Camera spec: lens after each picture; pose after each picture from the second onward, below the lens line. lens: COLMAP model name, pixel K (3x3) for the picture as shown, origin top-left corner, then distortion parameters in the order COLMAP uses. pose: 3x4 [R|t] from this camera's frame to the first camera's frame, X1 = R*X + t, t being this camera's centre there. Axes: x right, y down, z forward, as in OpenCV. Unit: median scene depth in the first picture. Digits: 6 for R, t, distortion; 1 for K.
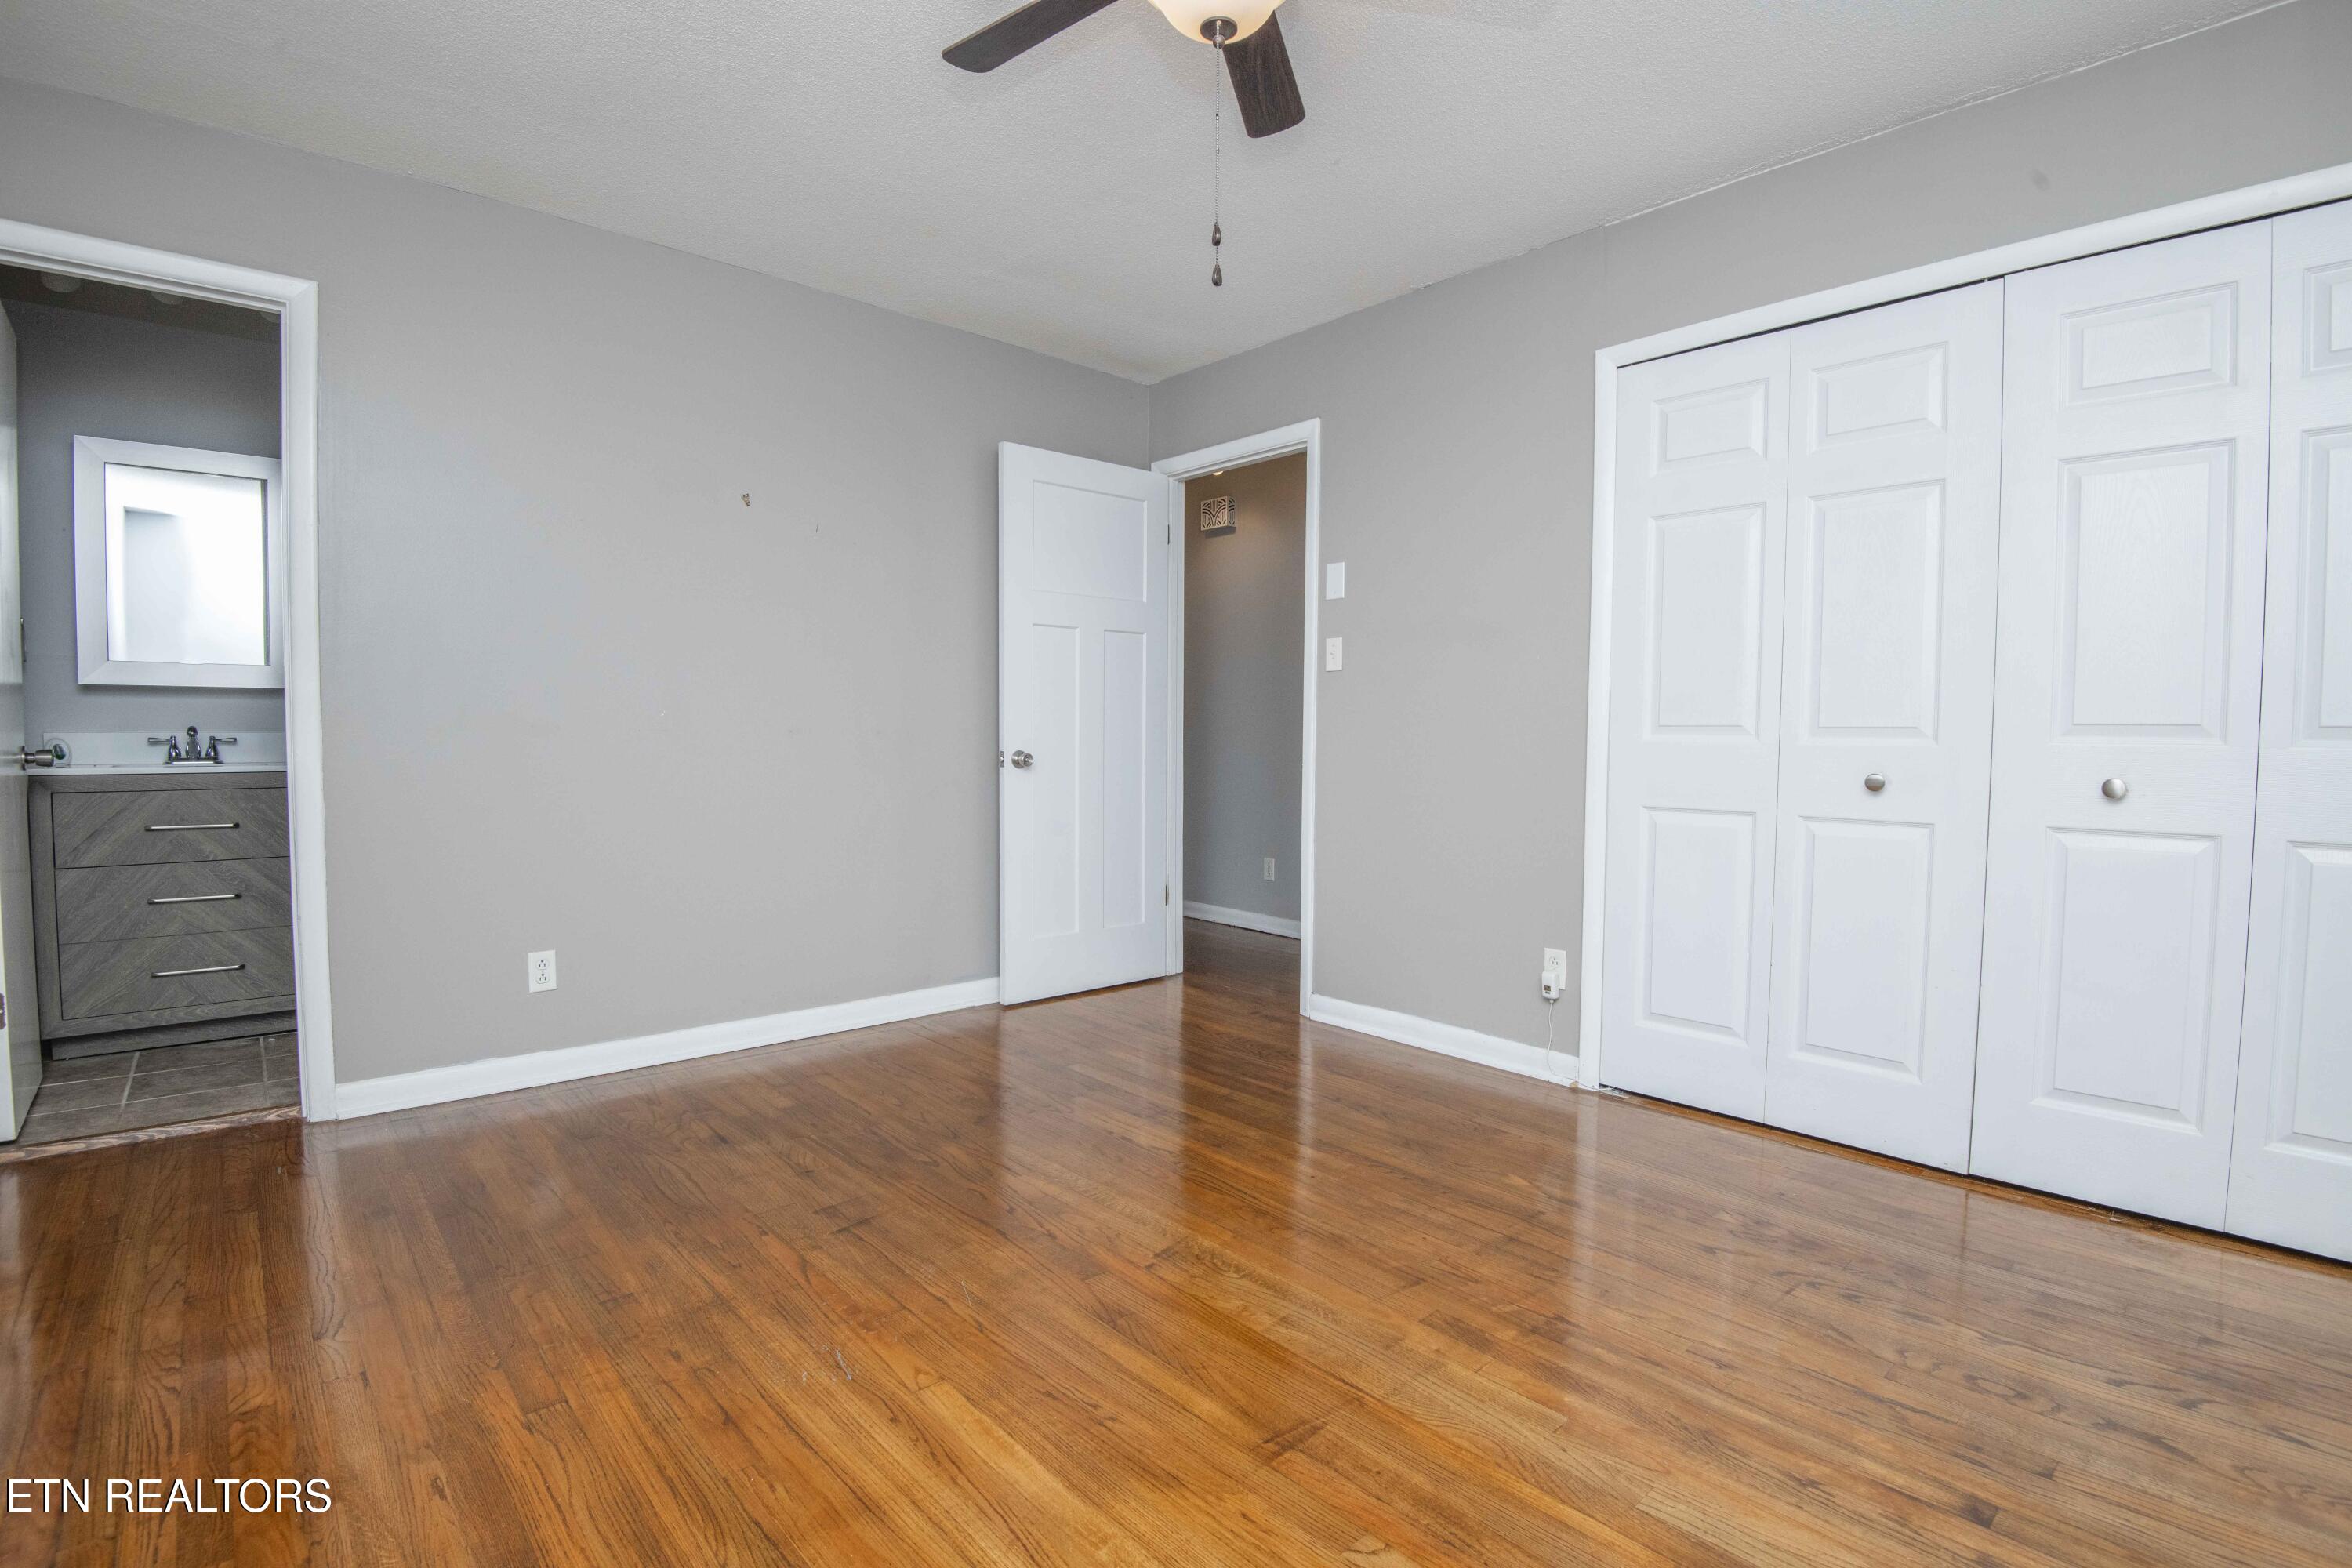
lens RADIAL K [[1091.3, 0, 1184.9], [0, 1091.3, 785.7], [0, 0, 1]] dist [-0.000891, -0.026240]
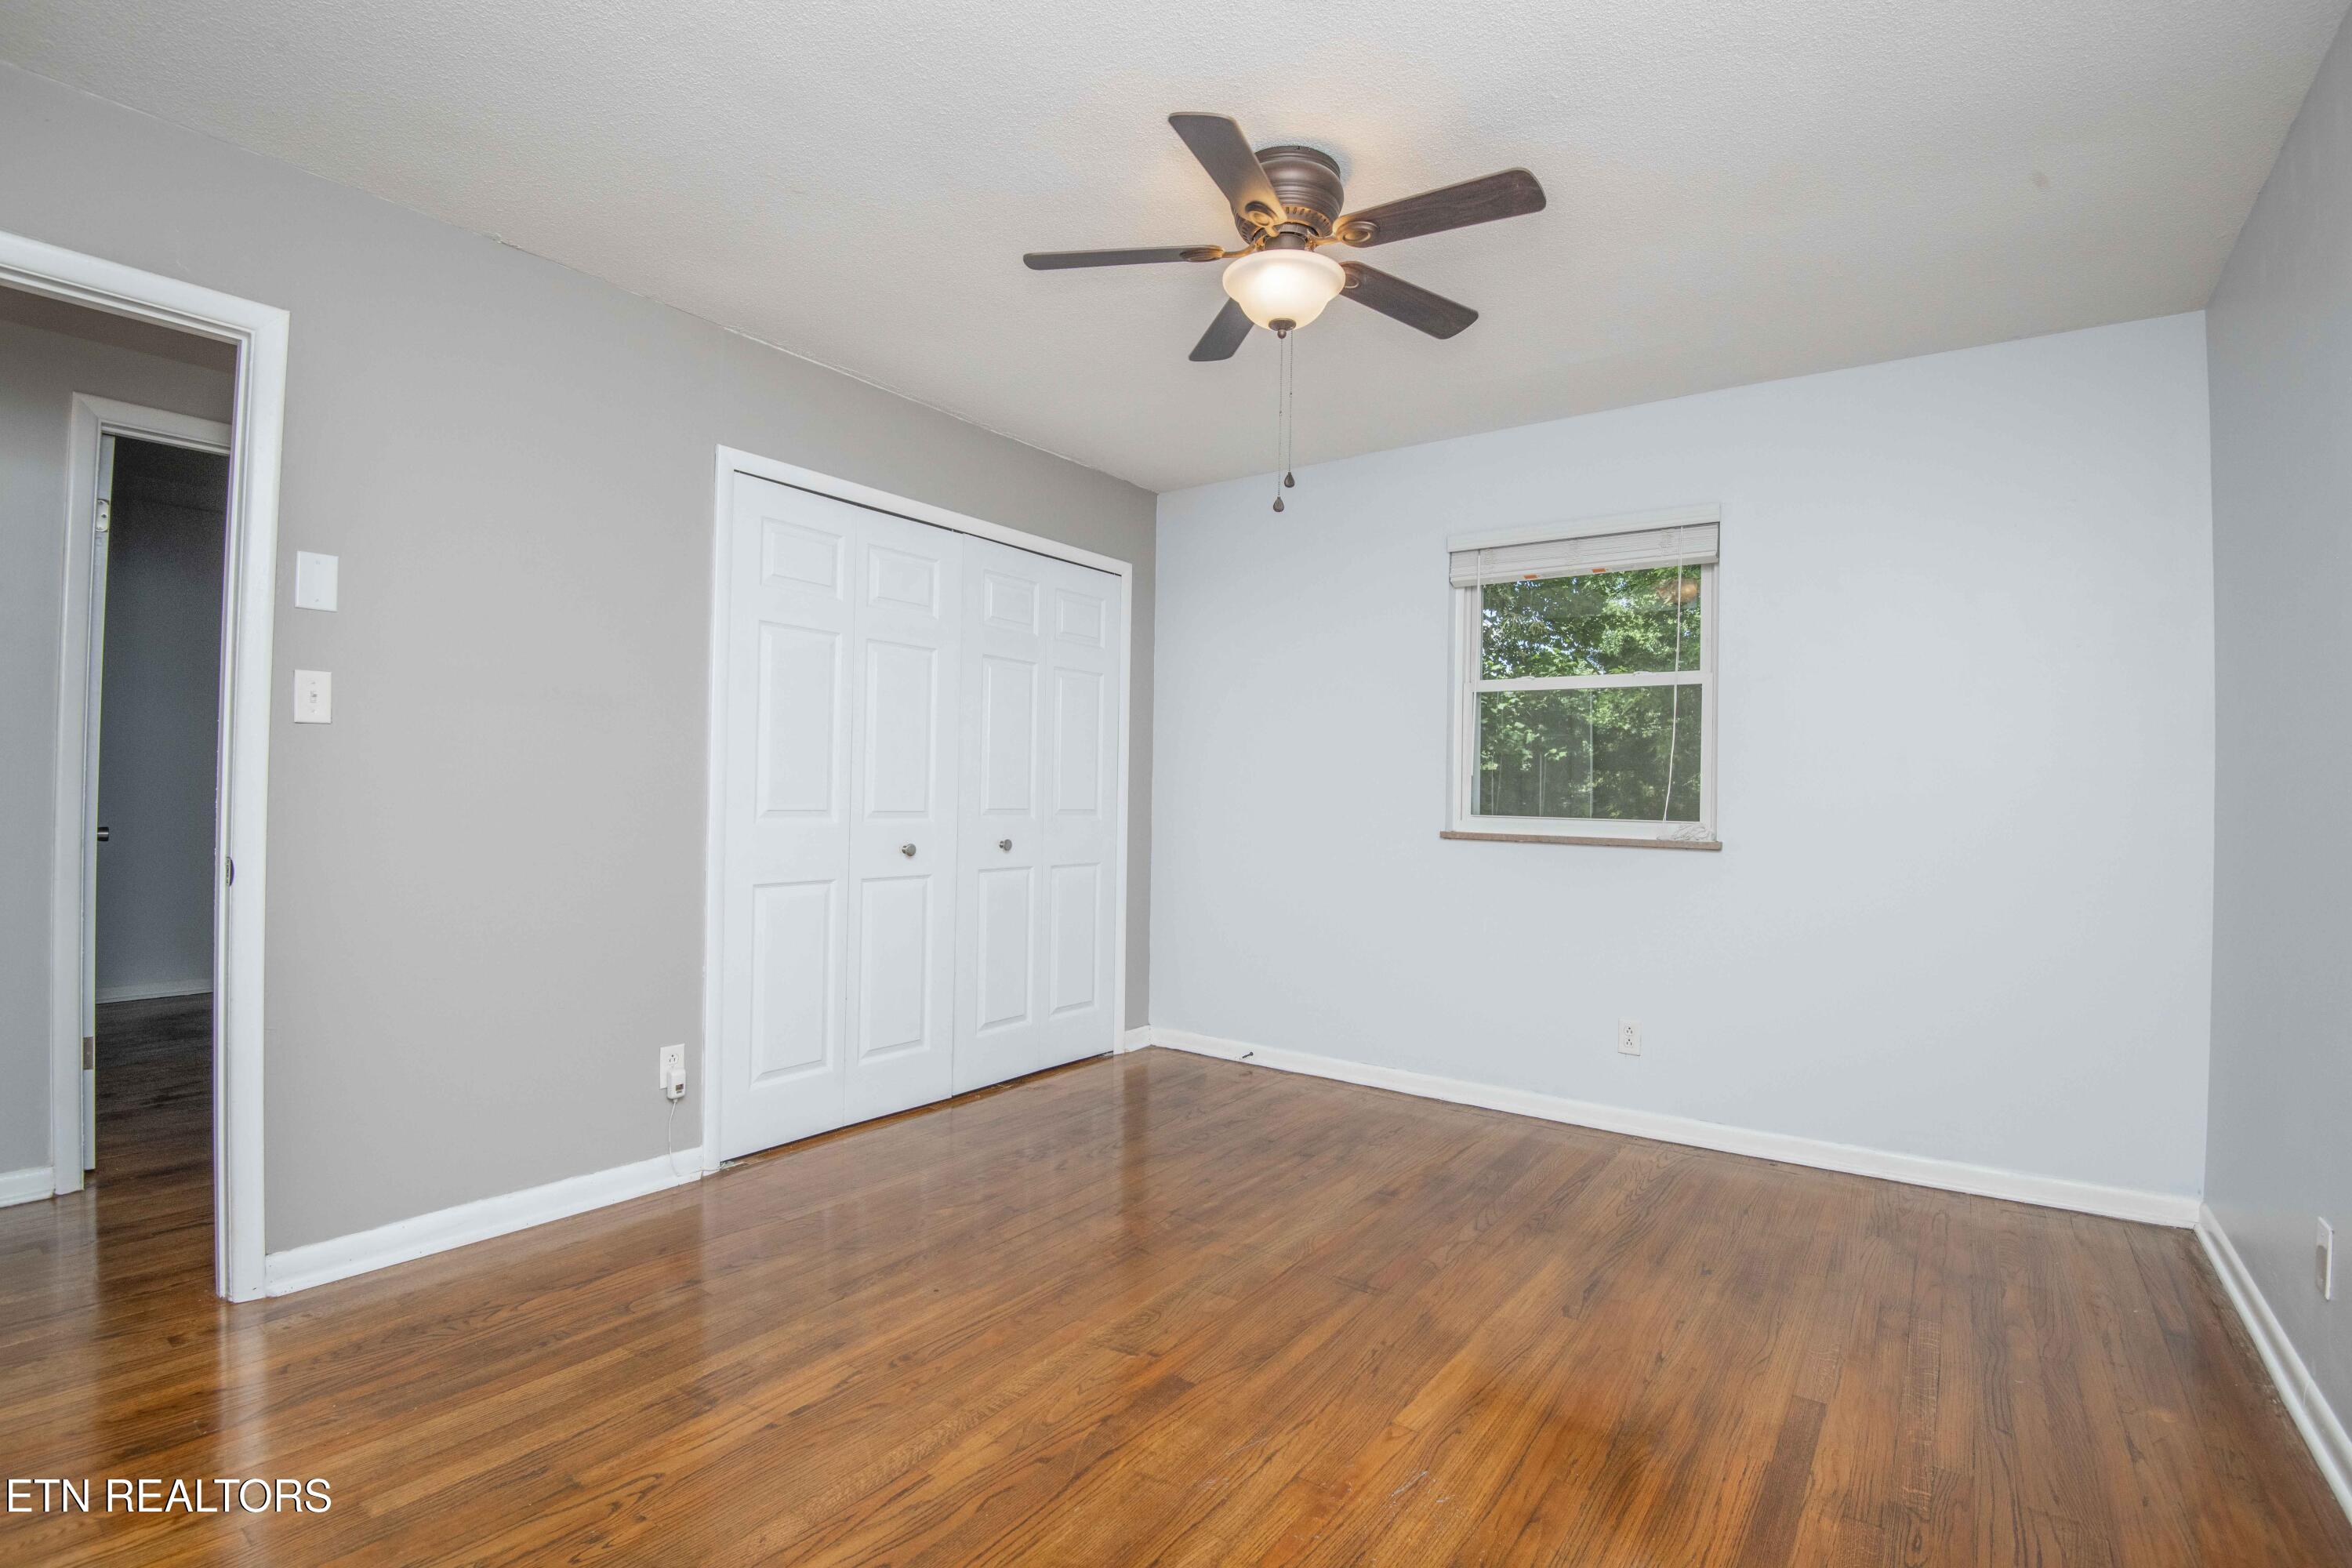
lens RADIAL K [[1091.3, 0, 1184.9], [0, 1091.3, 785.7], [0, 0, 1]] dist [-0.000891, -0.026240]
pose [[-0.213076, -0.001214, 0.977035, -0.997585], [0.026323, 0.999629, 0.006983, -0.103850], [-0.976681, 0.027206, -0.212965, 1.112627]]
